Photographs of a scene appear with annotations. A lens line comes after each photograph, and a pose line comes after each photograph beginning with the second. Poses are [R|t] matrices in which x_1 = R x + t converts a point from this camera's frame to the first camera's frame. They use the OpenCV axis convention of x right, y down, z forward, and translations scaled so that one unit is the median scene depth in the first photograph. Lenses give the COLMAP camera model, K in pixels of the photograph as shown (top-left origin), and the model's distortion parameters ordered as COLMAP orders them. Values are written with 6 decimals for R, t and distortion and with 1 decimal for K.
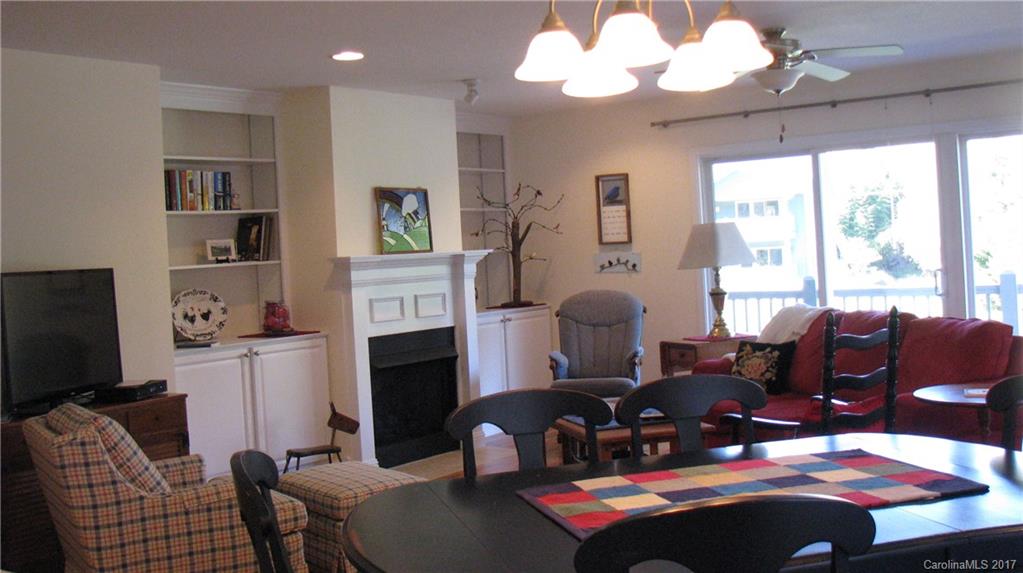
lens RADIAL K [[1109.9, 0, 505.3], [0, 1109.9, 240.4], [0, 0, 1]] dist [-0.192619, 0.278143]
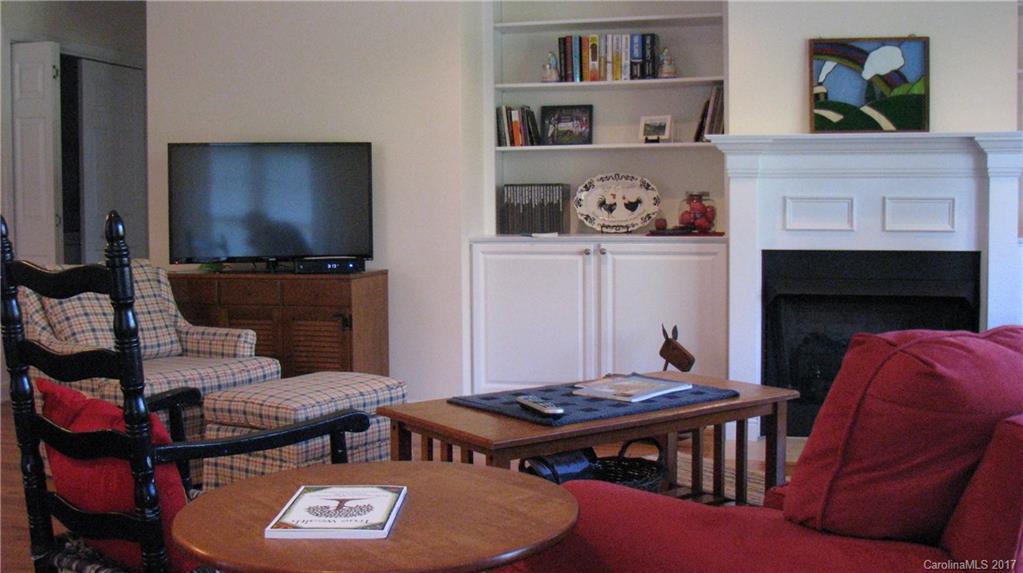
lens RADIAL K [[1109.9, 0, 505.3], [0, 1109.9, 240.4], [0, 0, 1]] dist [-0.192619, 0.278143]
pose [[0.366127, 0.086305, -0.926554, 0.486223], [-0.002038, 0.995762, 0.091946, 0.016980], [0.930563, -0.031776, 0.364751, 0.589521]]
